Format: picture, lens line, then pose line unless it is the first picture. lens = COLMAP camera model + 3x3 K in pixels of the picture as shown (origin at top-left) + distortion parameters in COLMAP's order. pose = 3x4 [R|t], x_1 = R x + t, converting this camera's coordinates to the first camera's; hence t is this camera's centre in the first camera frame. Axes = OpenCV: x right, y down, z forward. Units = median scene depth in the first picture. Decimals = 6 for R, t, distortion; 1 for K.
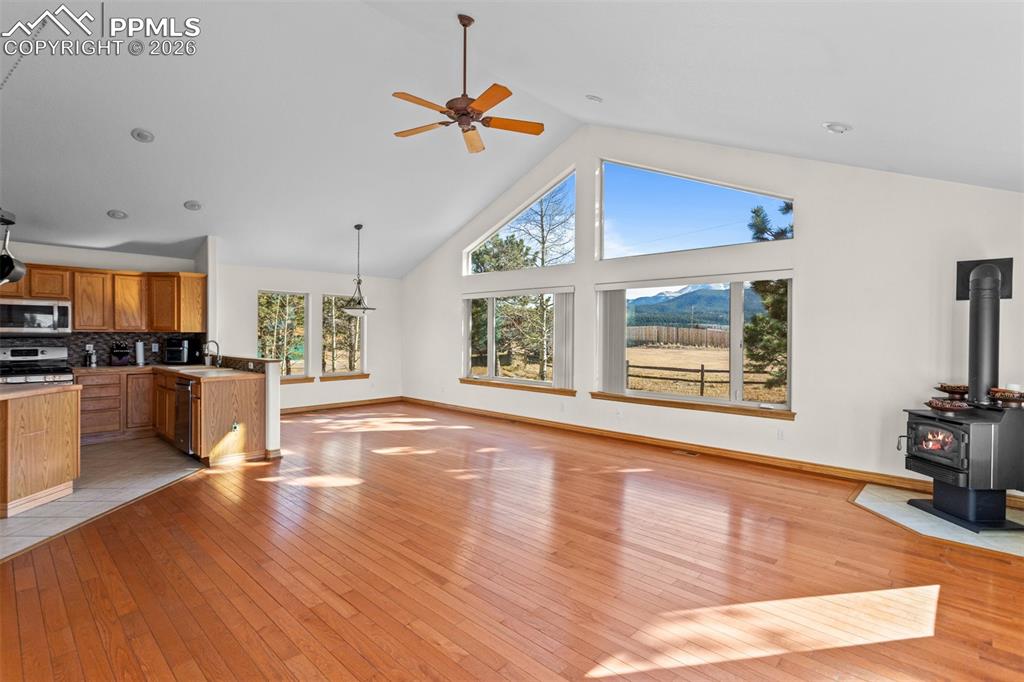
lens RADIAL K [[487.2, 0, 509.8], [0, 487.2, 337.6], [0, 0, 1]] dist [0.003026, 0.001388]
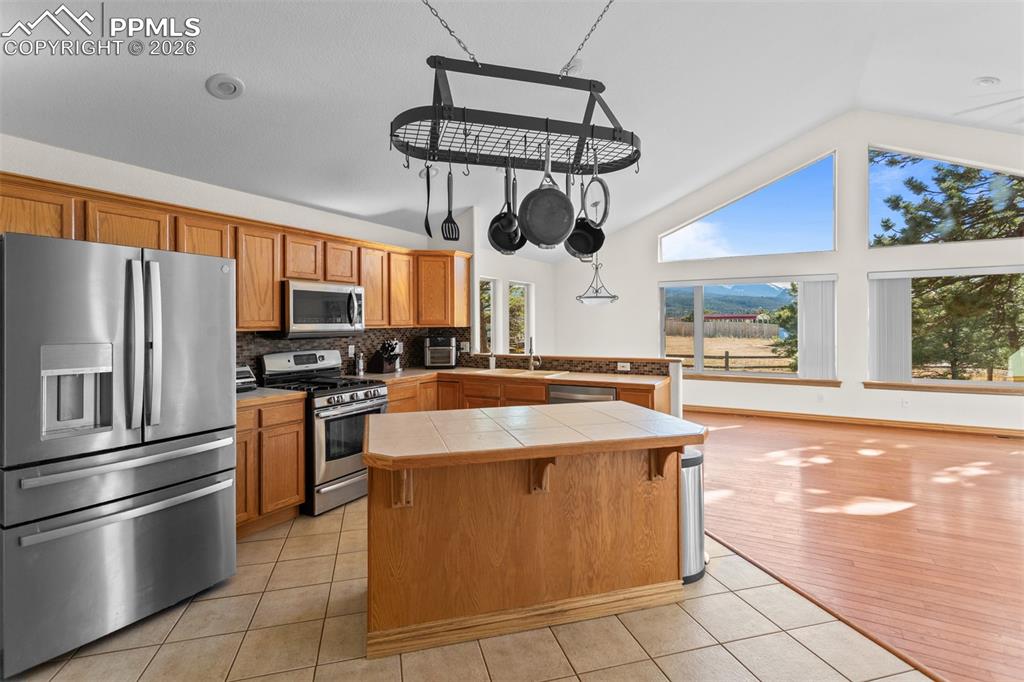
lens RADIAL K [[488.5, 0, 502.9], [0, 488.5, 330.4], [0, 0, 1]] dist [0.001724, 0.000268]
pose [[0.972479, -0.015987, 0.232441, -0.814866], [0.014742, 0.999866, 0.007092, -0.011022], [-0.232523, -0.003470, 0.972585, 0.223473]]
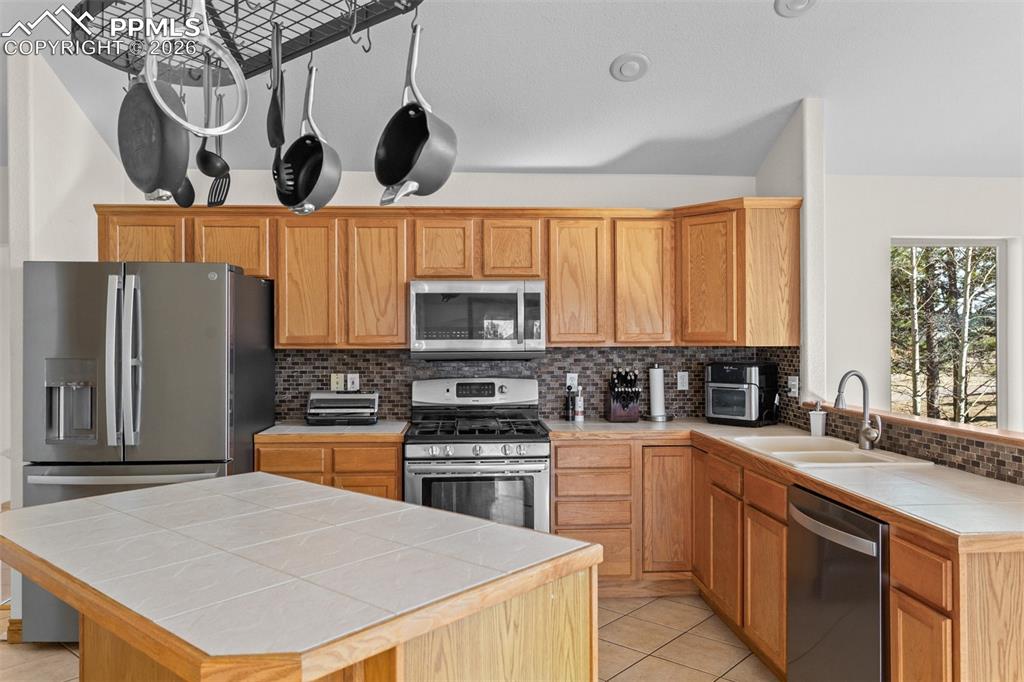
lens RADIAL K [[733.2, 0, 512.0], [0, 733.2, 341.0], [0, 0, 1]] dist [0.002146, 0.001092]
pose [[0.732022, -0.009265, -0.681217, -0.419091], [0.003238, 0.999944, -0.010120, -0.010518], [0.681273, 0.005203, 0.732011, 0.440416]]
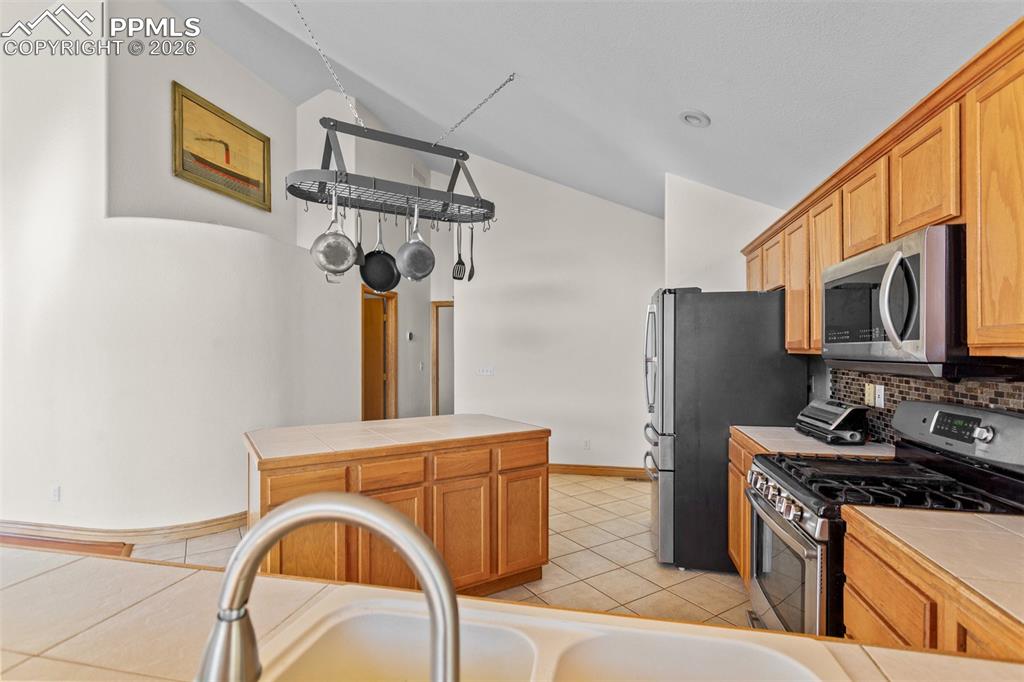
lens RADIAL K [[487.2, 0, 509.8], [0, 487.2, 337.6], [0, 0, 1]] dist [0.003026, 0.001388]
pose [[-0.864191, -0.021078, -0.502723, -0.566524], [-0.012506, 0.999713, -0.020417, -0.012529], [0.503009, -0.011357, -0.864207, 1.040724]]
